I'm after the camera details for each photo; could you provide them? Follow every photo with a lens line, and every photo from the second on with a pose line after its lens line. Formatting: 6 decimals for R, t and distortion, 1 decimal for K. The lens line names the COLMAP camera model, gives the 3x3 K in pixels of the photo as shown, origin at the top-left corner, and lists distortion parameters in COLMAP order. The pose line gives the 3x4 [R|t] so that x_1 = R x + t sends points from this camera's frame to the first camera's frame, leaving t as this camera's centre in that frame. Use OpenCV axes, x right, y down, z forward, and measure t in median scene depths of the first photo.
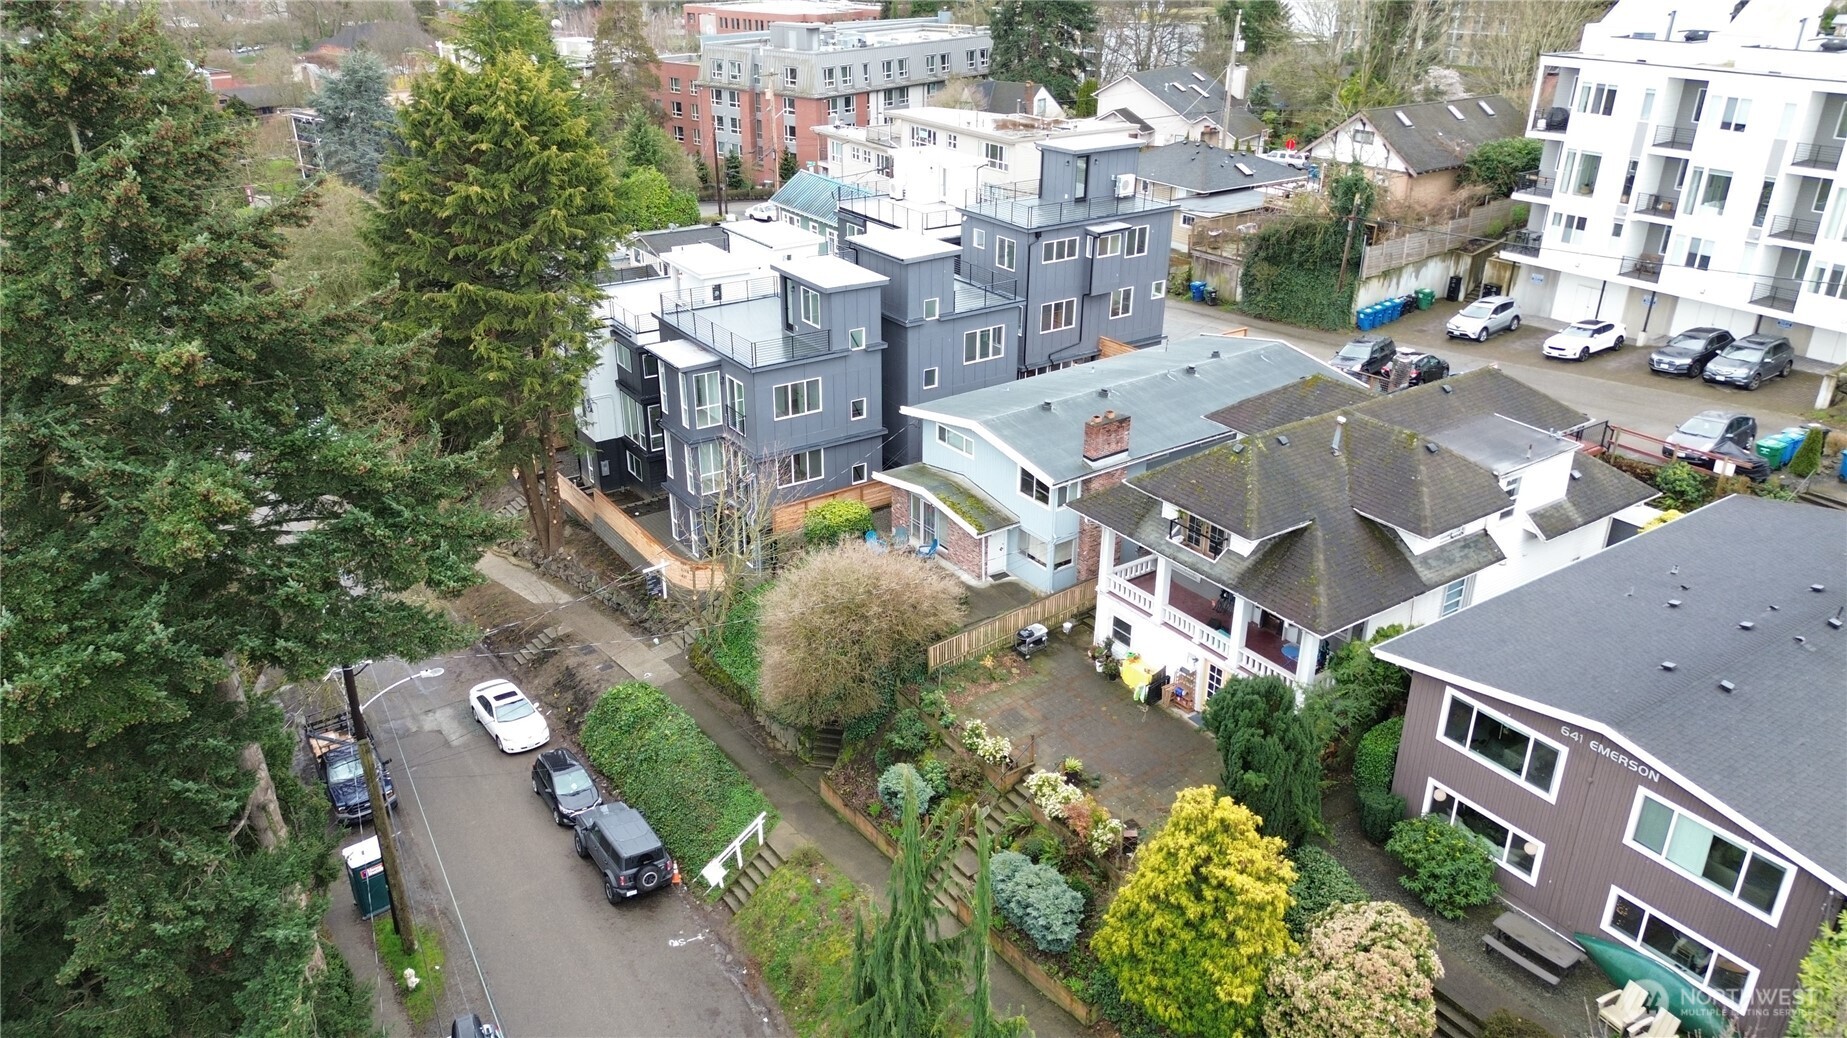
lens RADIAL K [[1293.3, 0, 921.7], [0, 1293.3, 519.8], [0, 0, 1]] dist [0.006702, -0.000177]
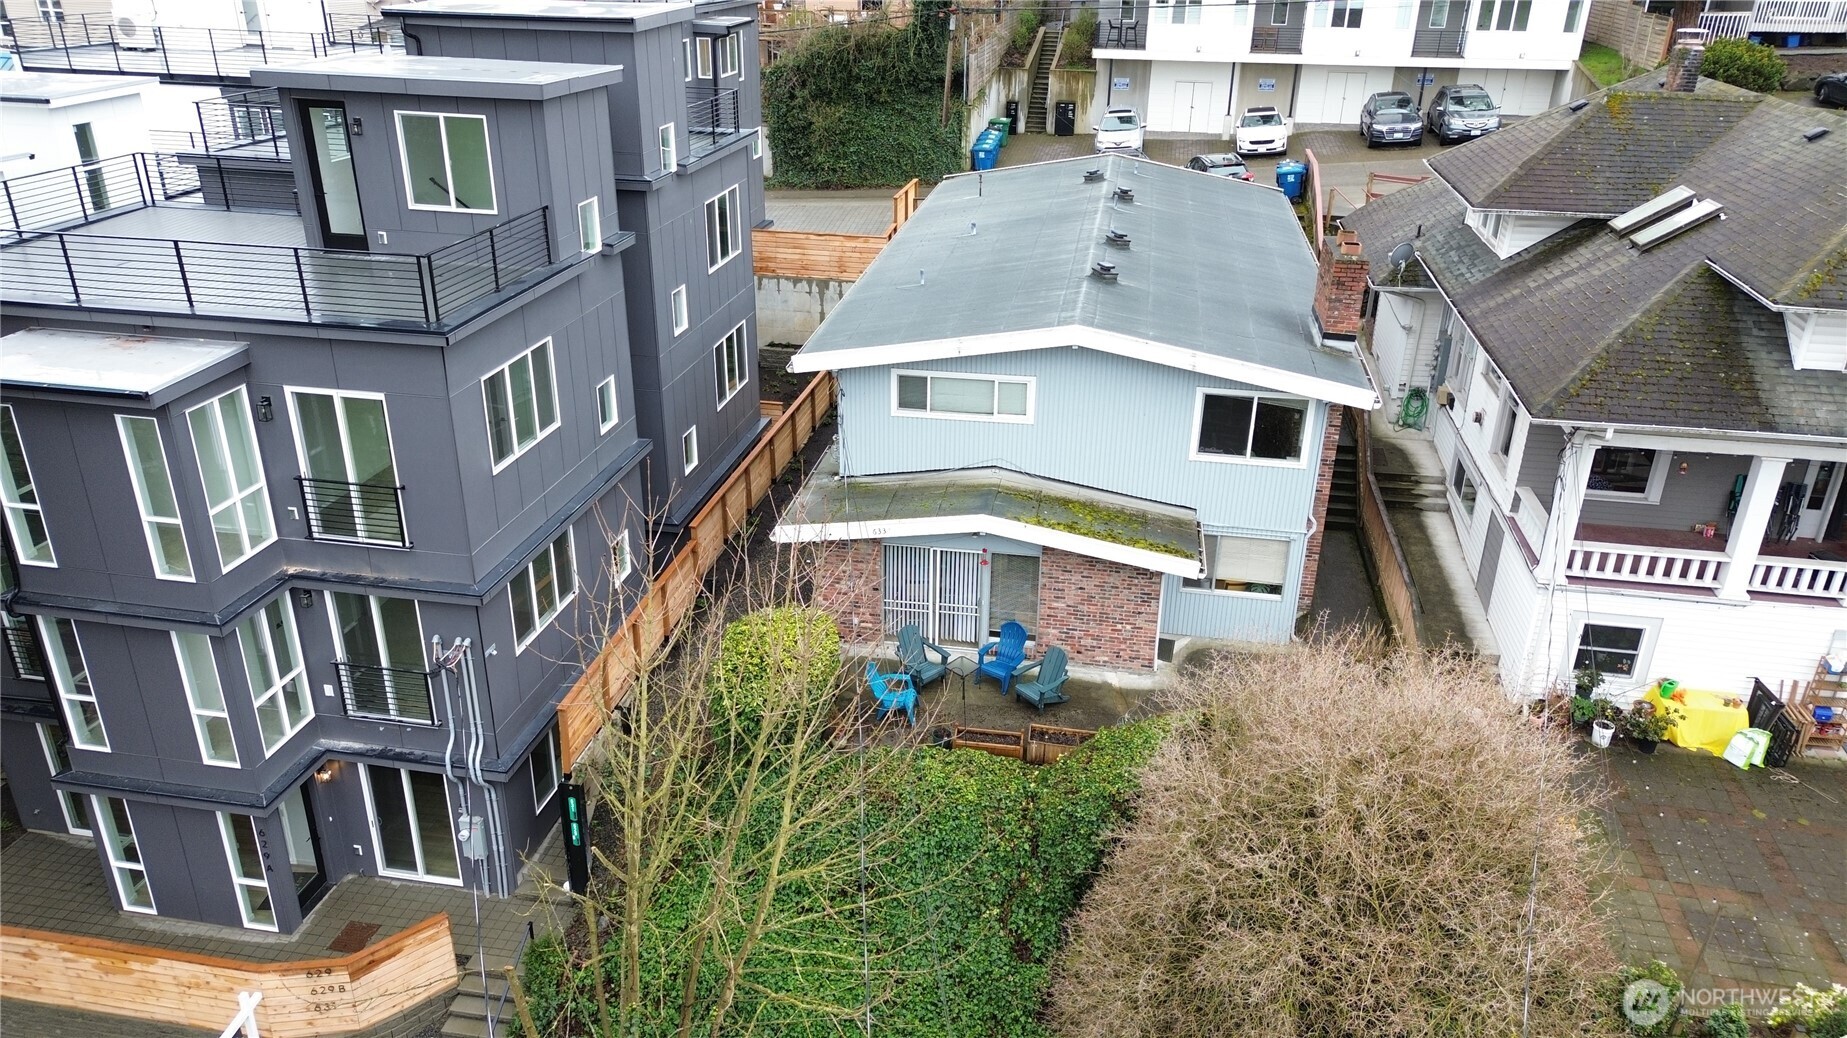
lens RADIAL K [[1293.3, 0, 923.3], [0, 1293.3, 518.2], [0, 0, 1]] dist [0.006702, -0.000177]
pose [[0.708991, -0.288635, 0.643445, -0.255693], [0.287946, 0.951368, 0.109484, -0.068348], [-0.643754, 0.107654, 0.757622, 0.636567]]
